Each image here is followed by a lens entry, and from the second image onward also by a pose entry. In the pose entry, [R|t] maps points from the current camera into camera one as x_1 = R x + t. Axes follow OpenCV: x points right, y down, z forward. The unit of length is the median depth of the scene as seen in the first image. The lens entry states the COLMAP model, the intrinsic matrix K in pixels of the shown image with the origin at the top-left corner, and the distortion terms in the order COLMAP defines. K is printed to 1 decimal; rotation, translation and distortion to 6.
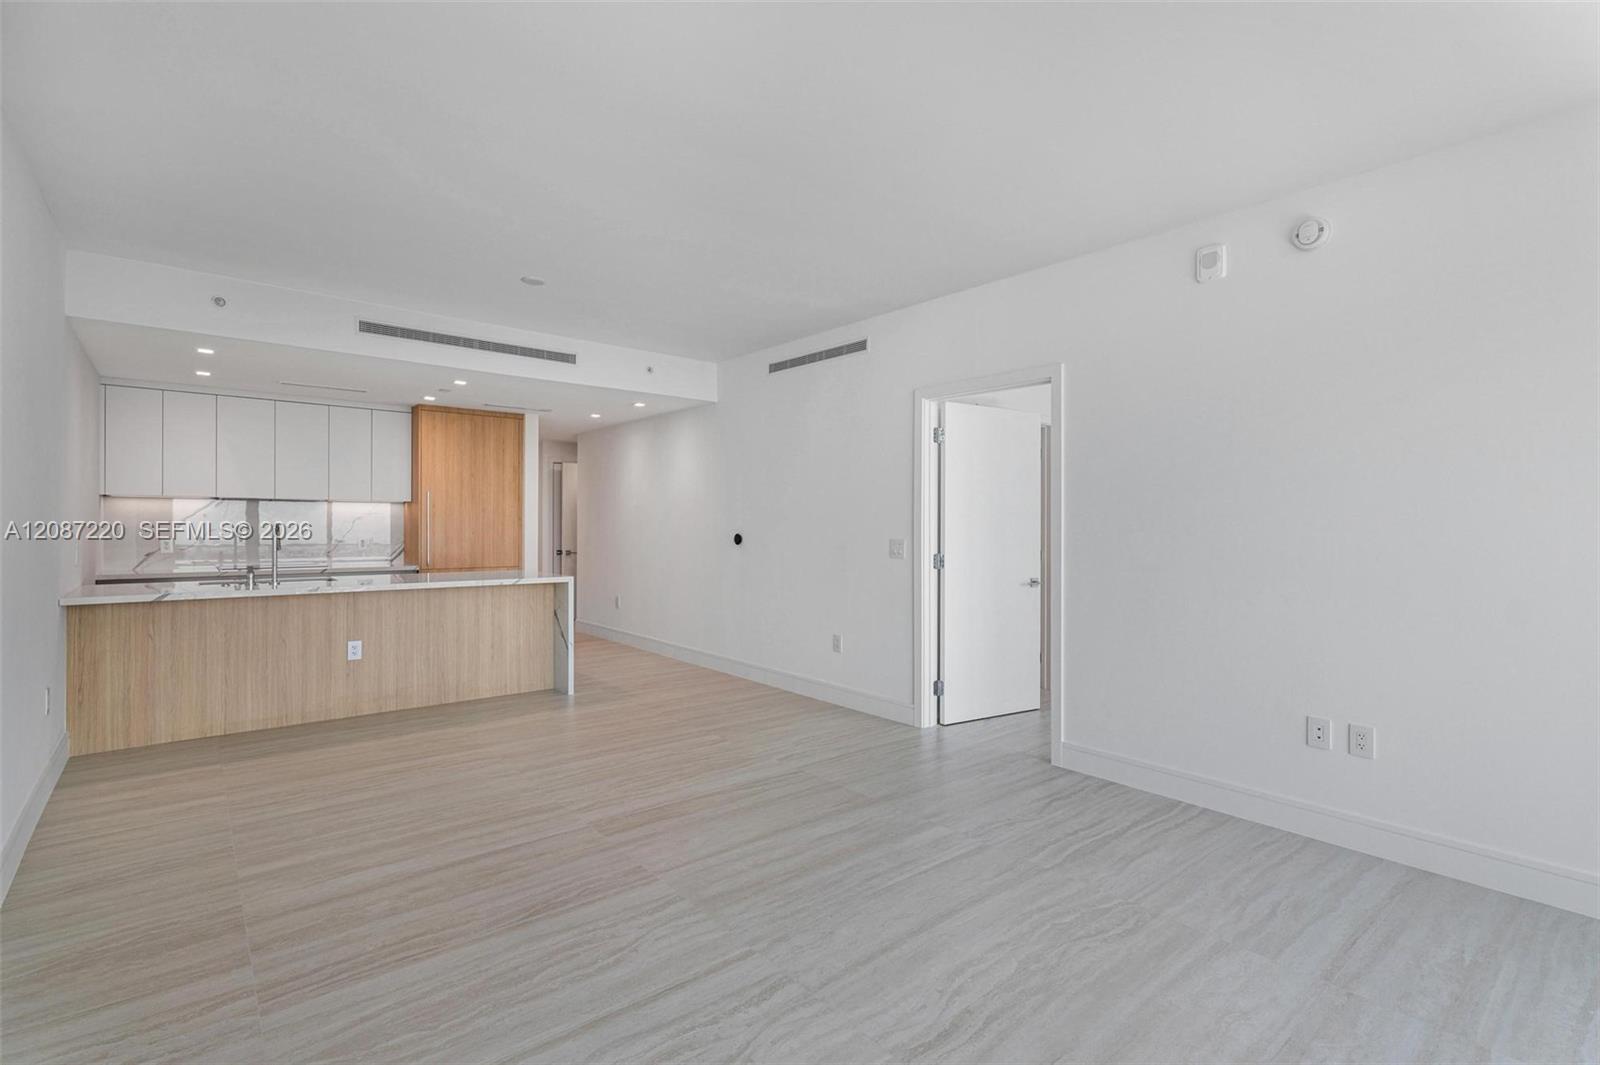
lens RADIAL K [[744.0, 0, 805.4], [0, 744.0, 509.1], [0, 0, 1]] dist [0.001124, -0.000449]
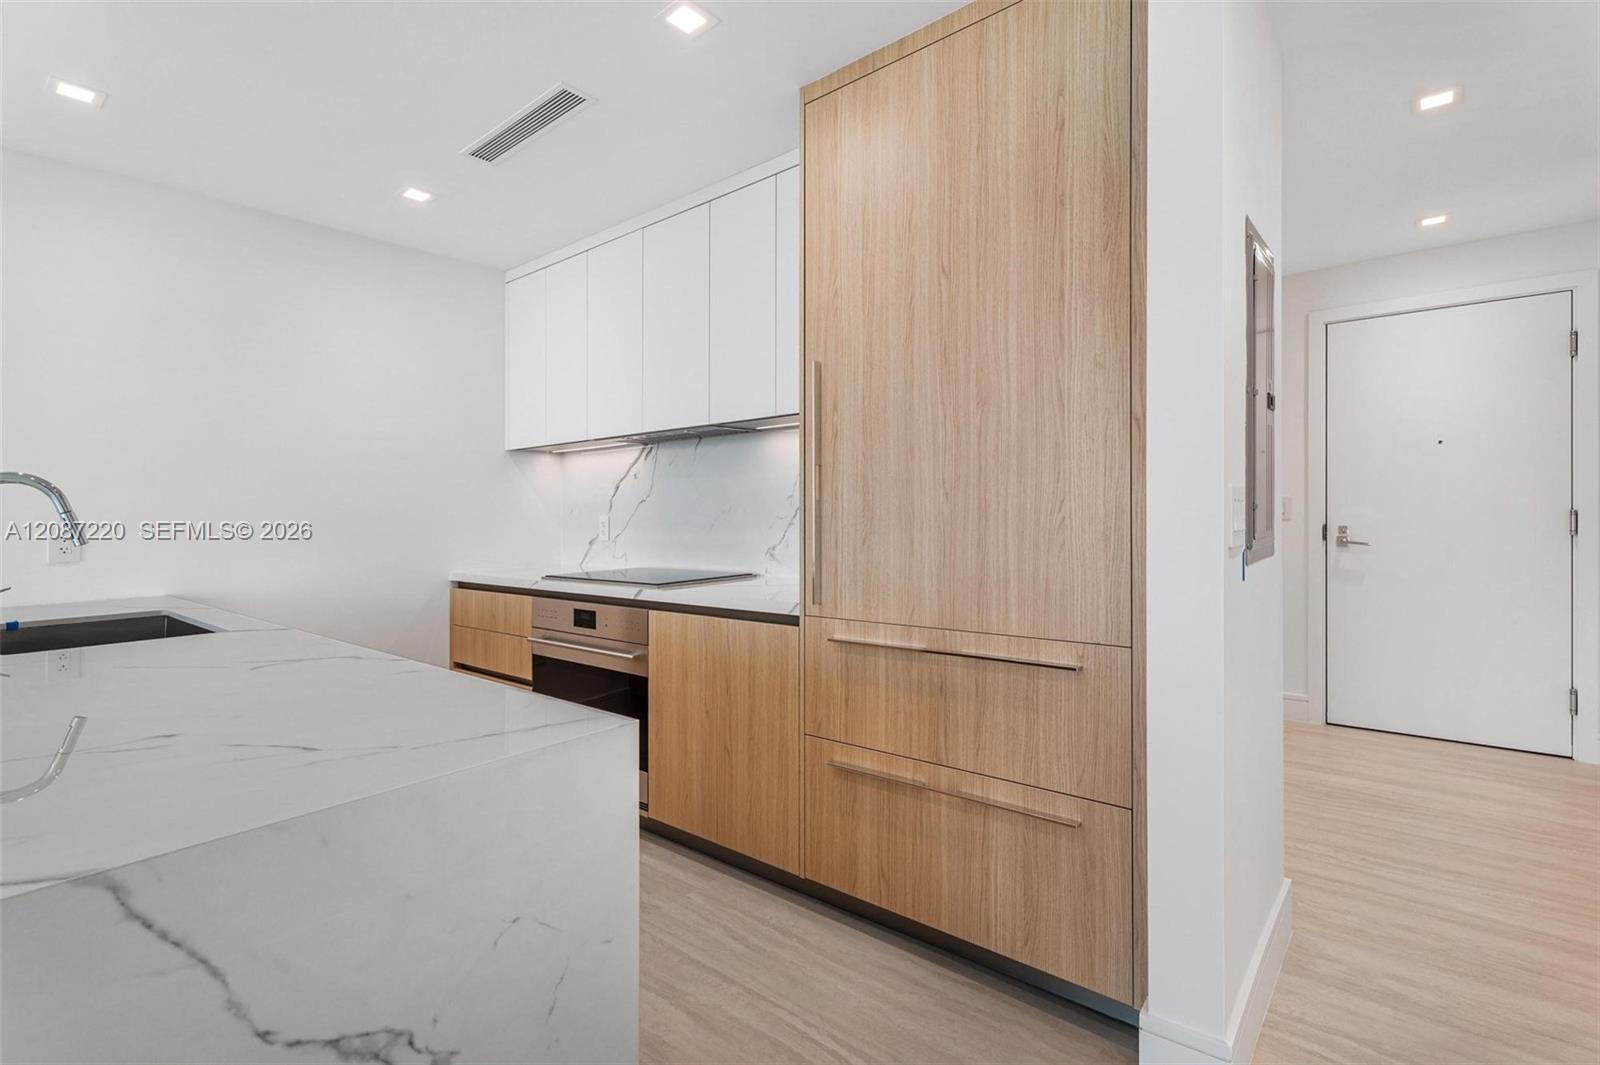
lens RADIAL K [[744.0, 0, 806.9], [0, 744.0, 520.6], [0, 0, 1]] dist [0.001124, -0.000449]
pose [[0.174525, 0.004770, -0.984641, -0.297332], [0.038478, 0.999191, 0.011661, 0.053918], [0.983901, -0.039922, 0.174200, 1.348214]]
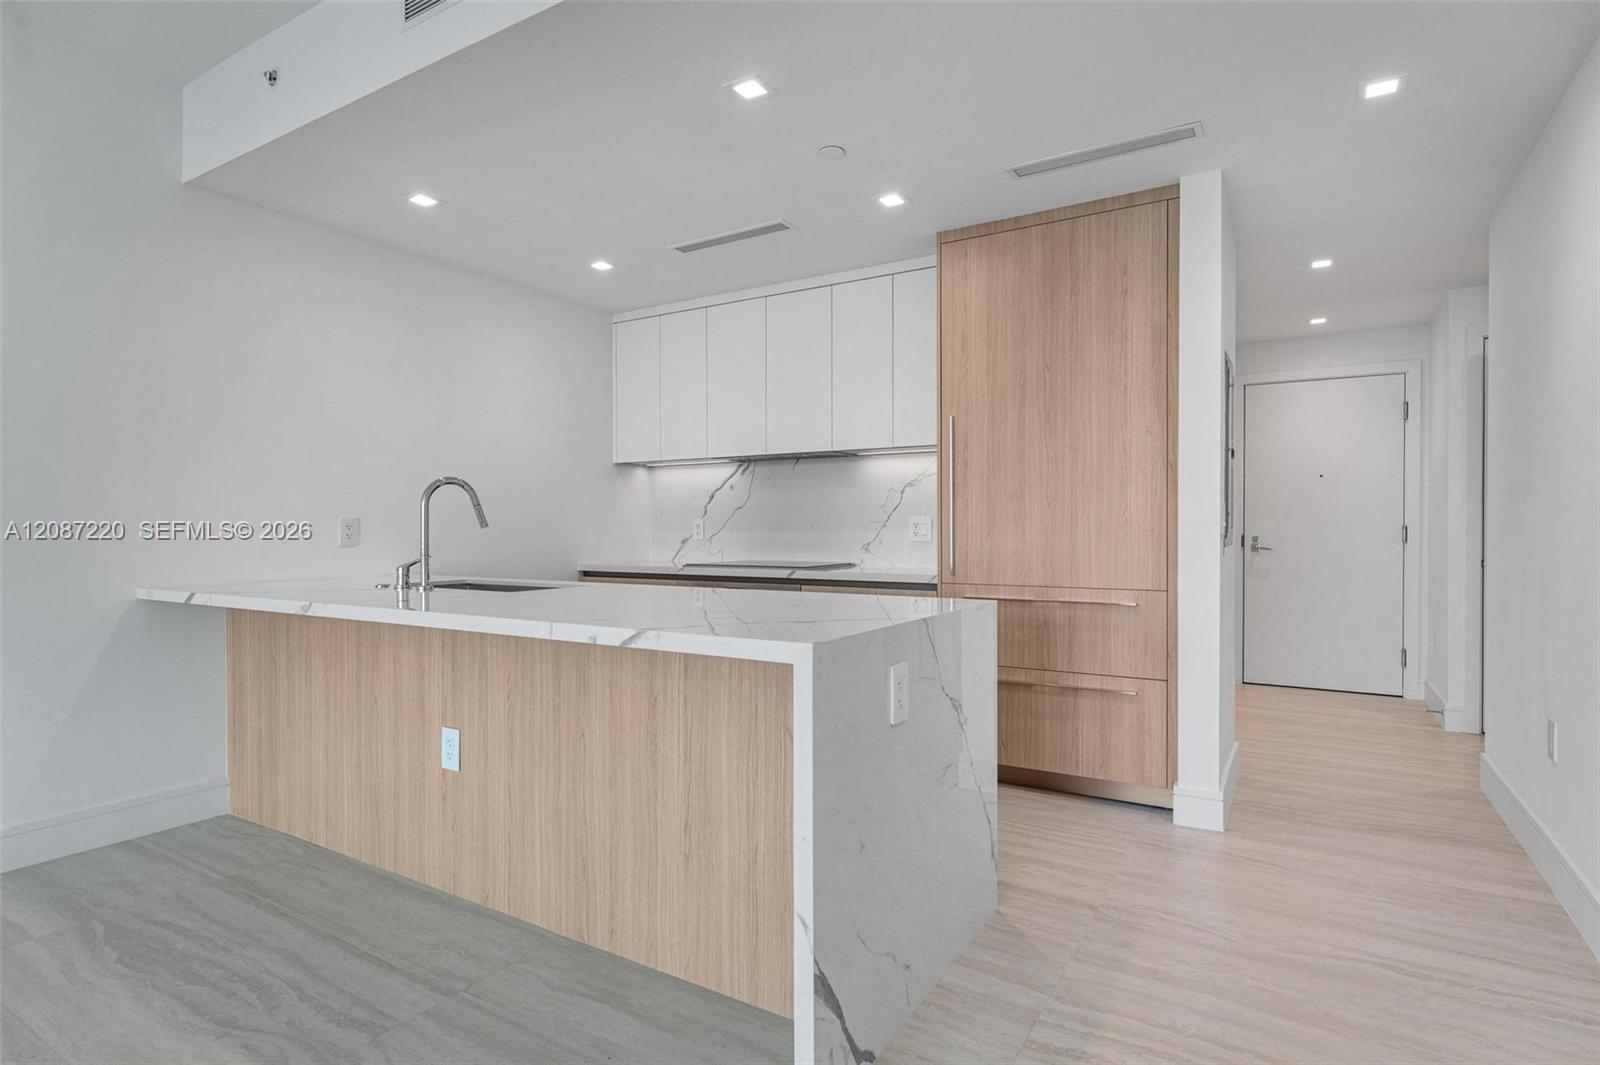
lens RADIAL K [[825.3, 0, 788.2], [0, 825.3, 531.1], [0, 0, 1]] dist [-0.004544, -0.000865]
pose [[0.302766, -0.001129, -0.953064, -0.069020], [0.023233, 0.999711, 0.006196, 0.060783], [0.952782, -0.024019, 0.302705, 1.068223]]
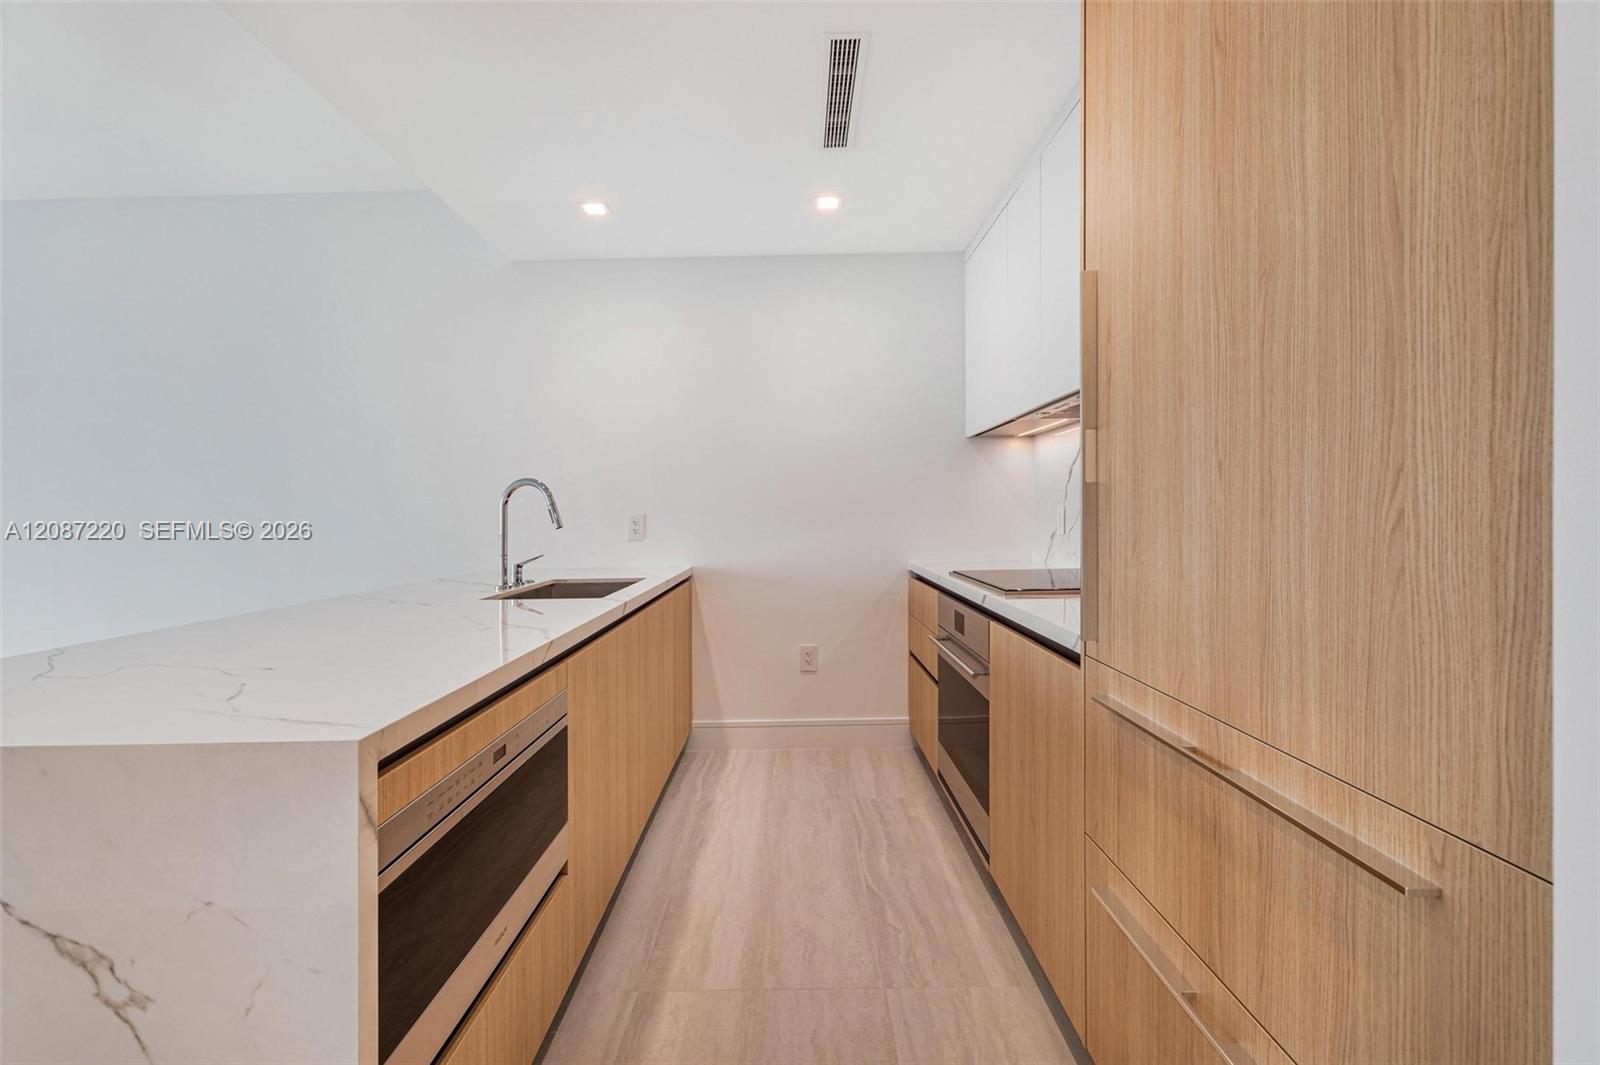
lens RADIAL K [[744.0, 0, 792.7], [0, 744.0, 509.4], [0, 0, 1]] dist [0.001124, -0.000449]
pose [[-0.654727, 0.004803, -0.755850, -0.433405], [0.033134, 0.999201, -0.022352, 0.060314], [0.755139, -0.039679, -0.654363, 1.530072]]
